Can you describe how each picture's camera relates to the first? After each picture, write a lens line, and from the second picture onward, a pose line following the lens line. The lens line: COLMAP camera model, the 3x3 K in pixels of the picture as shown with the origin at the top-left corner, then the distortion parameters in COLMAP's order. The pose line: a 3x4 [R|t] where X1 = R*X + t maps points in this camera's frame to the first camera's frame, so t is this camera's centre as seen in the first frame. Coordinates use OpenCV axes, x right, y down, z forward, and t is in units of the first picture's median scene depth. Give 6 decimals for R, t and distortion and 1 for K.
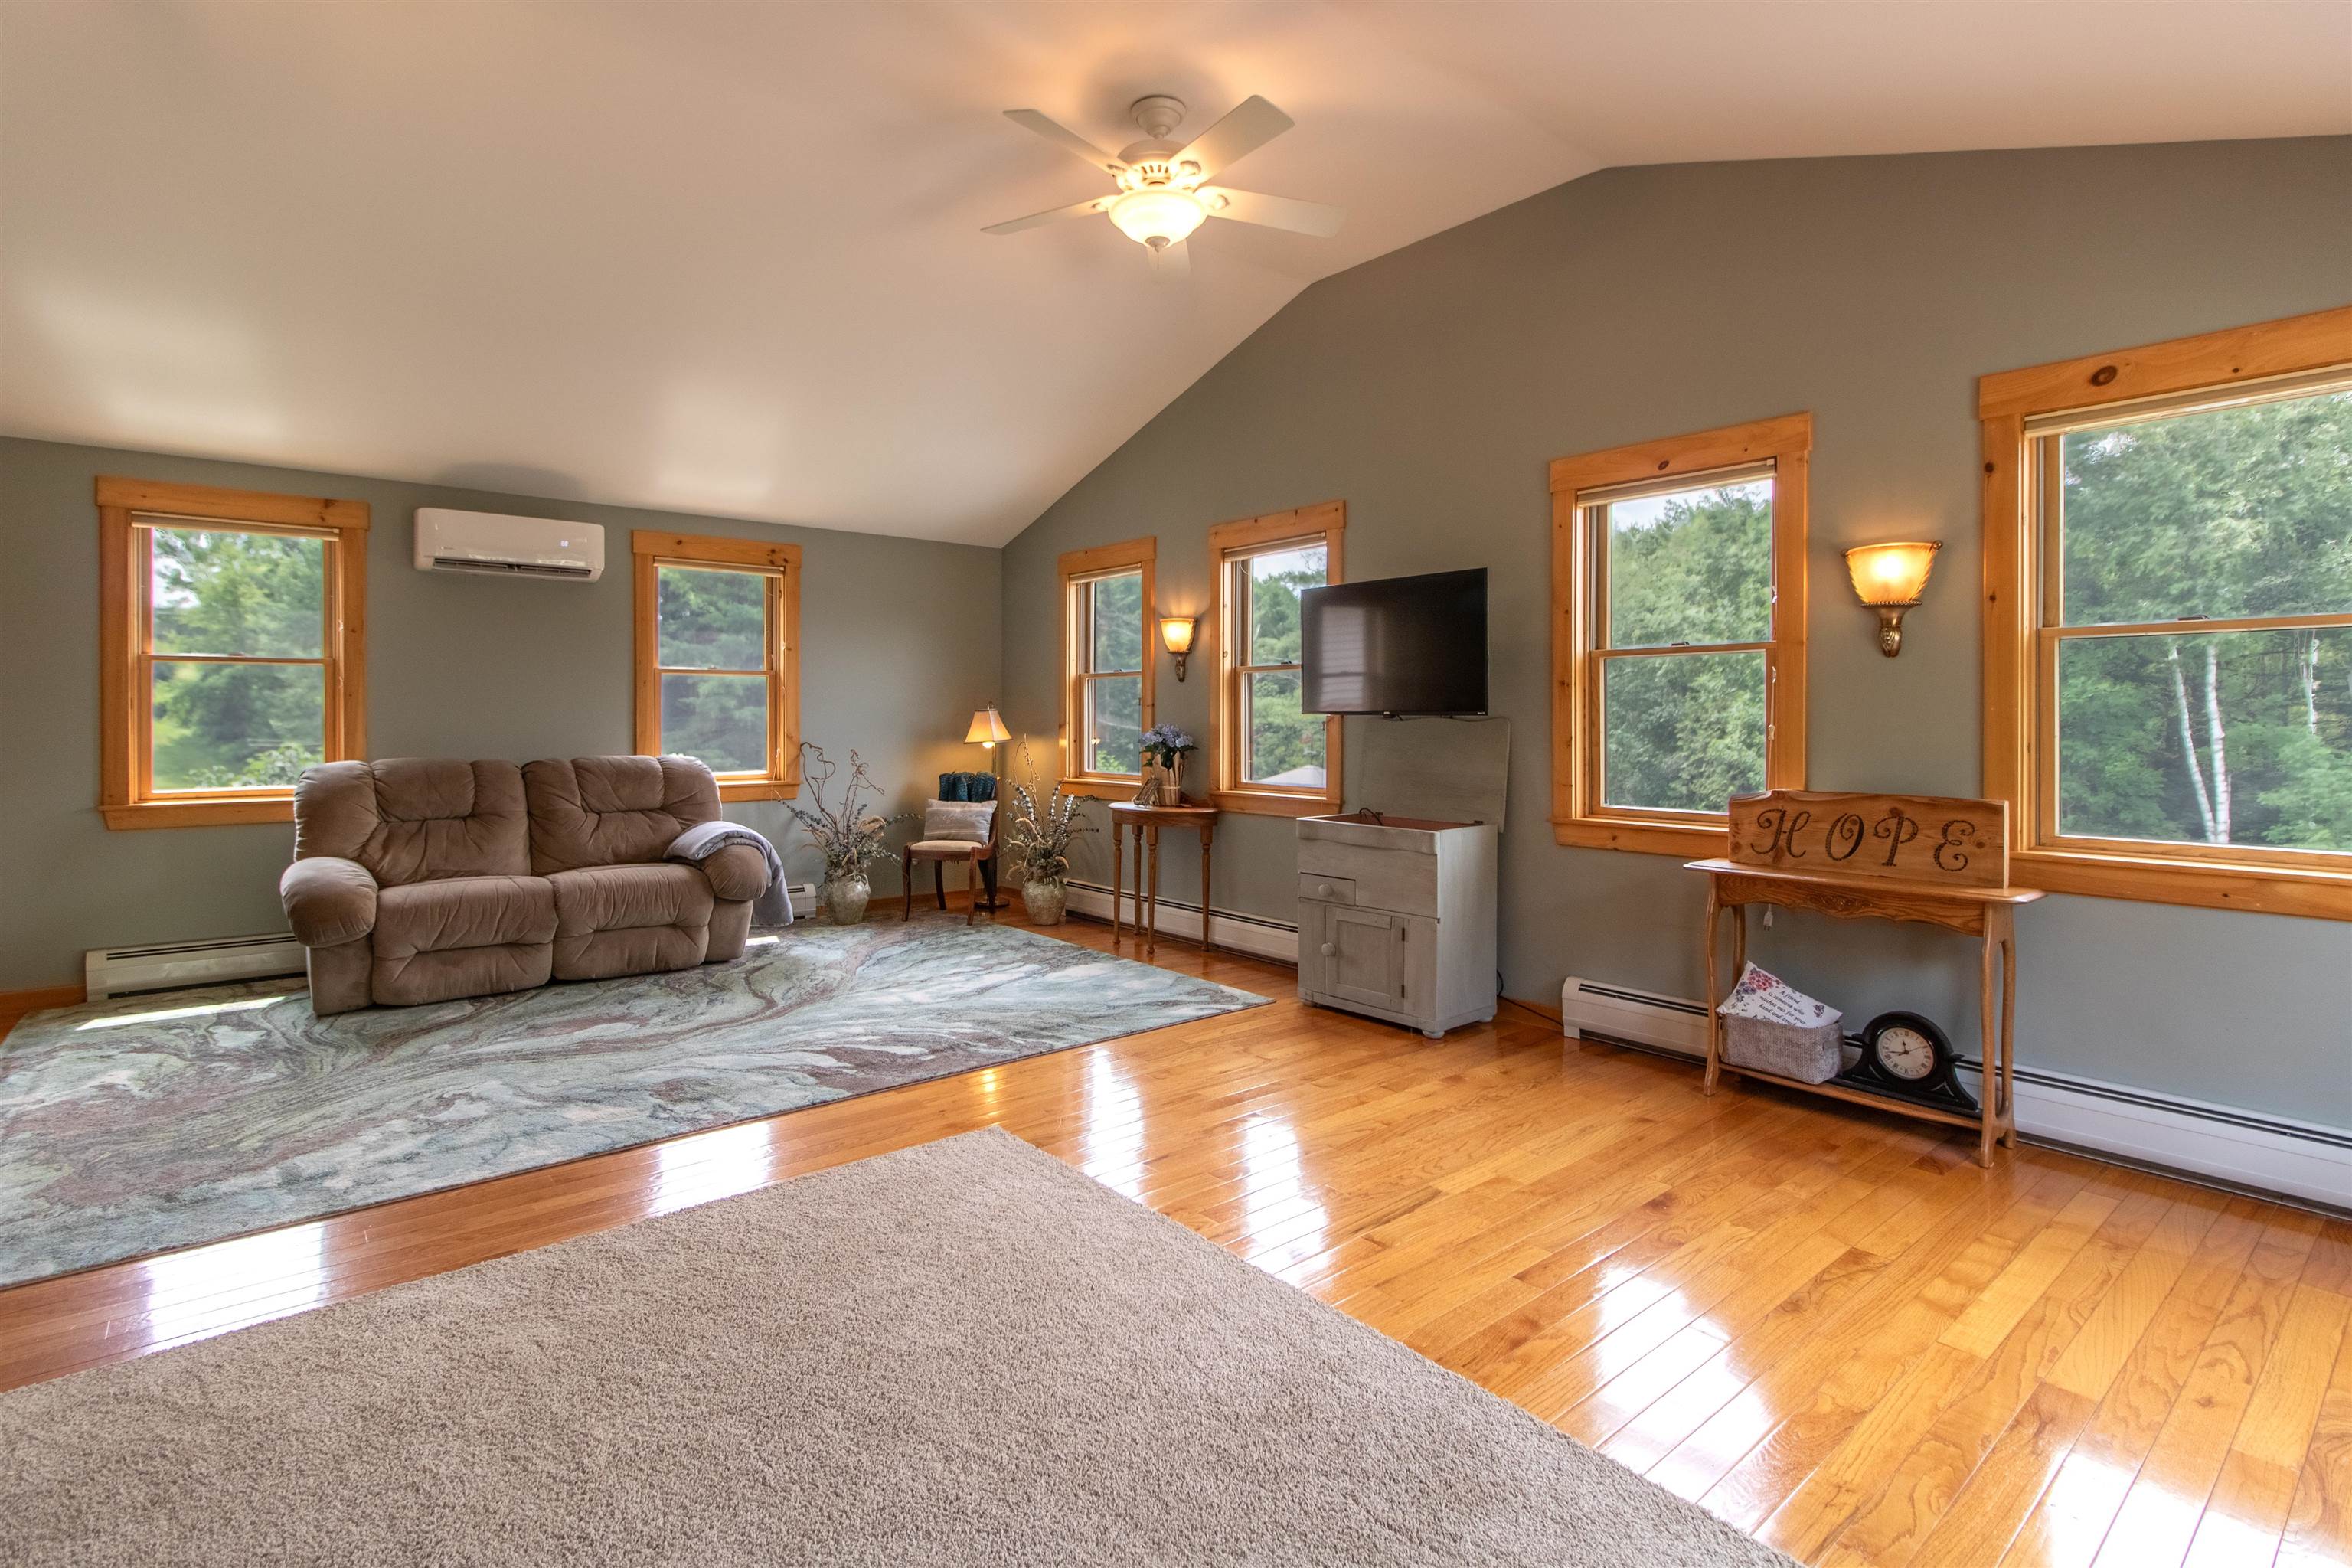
lens RADIAL K [[1101.0, 0, 1141.9], [0, 1101.0, 721.1], [0, 0, 1]] dist [-0.001011, 0.001959]
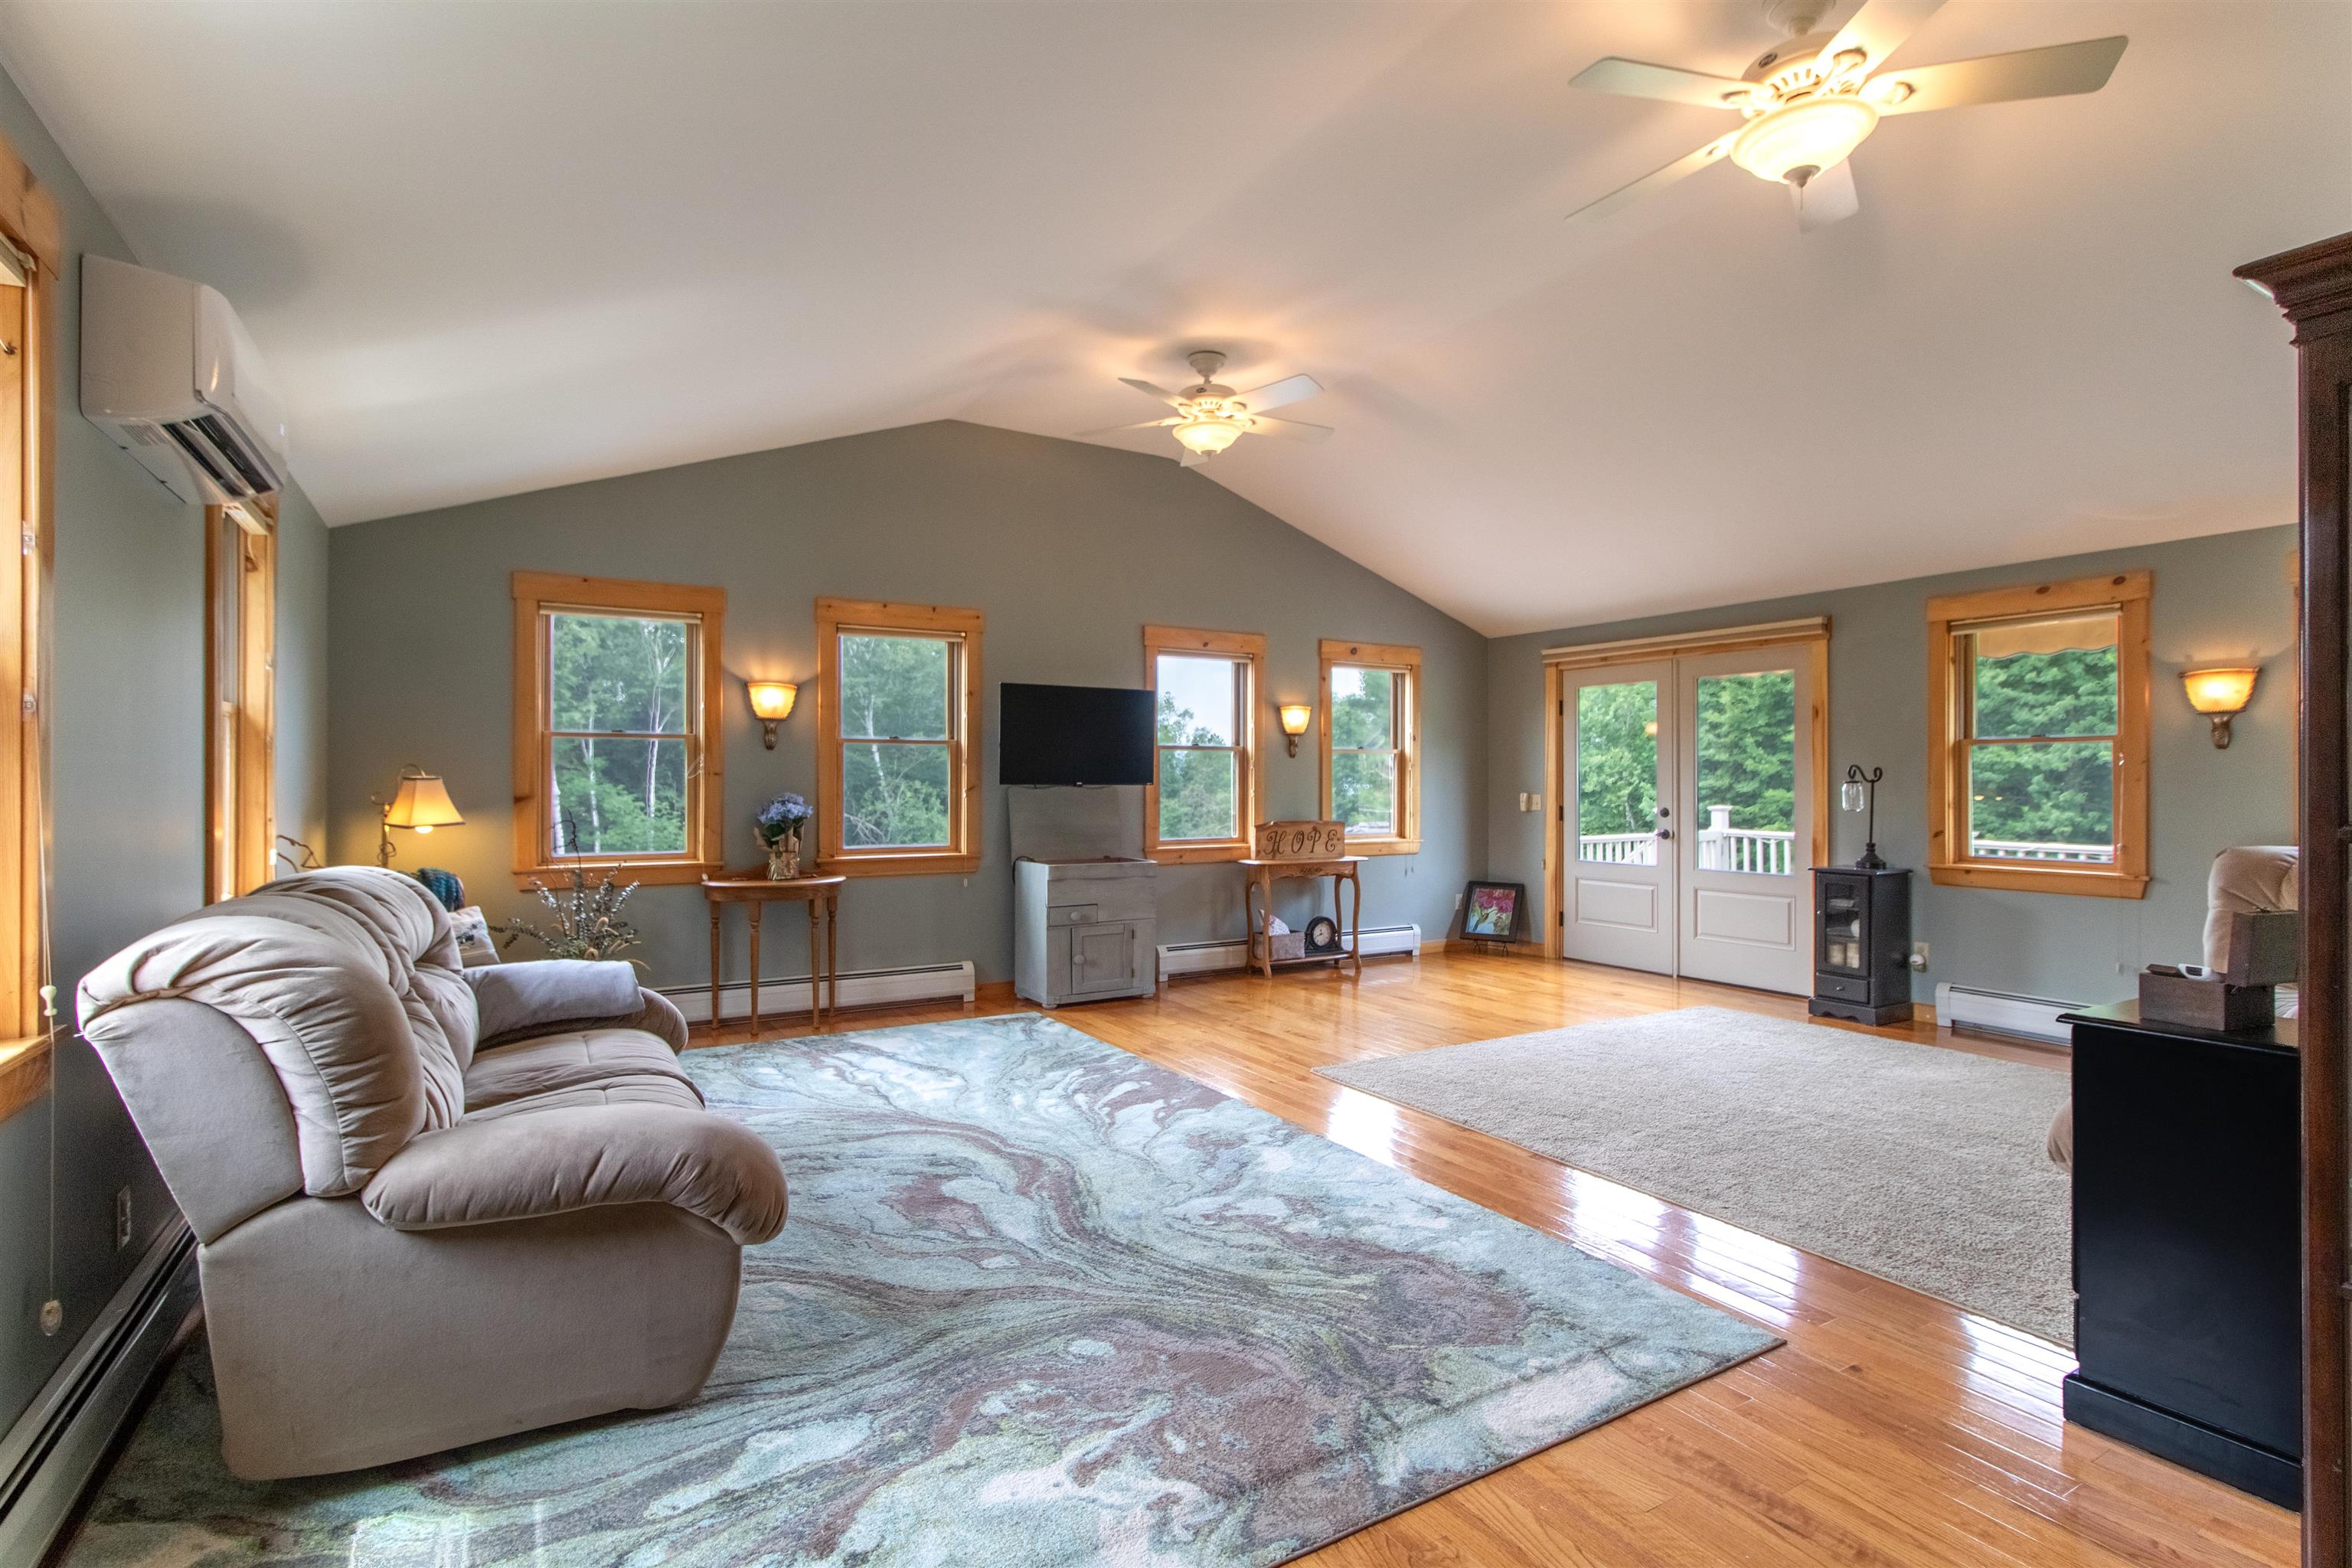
lens RADIAL K [[1101.0, 0, 1170.8], [0, 1101.0, 780.6], [0, 0, 1]] dist [-0.001011, 0.001959]
pose [[0.165852, -0.000956, 0.986150, -1.211047], [0.001510, 0.999999, 0.000716, -0.012256], [-0.986149, 0.001370, 0.165854, 0.710971]]
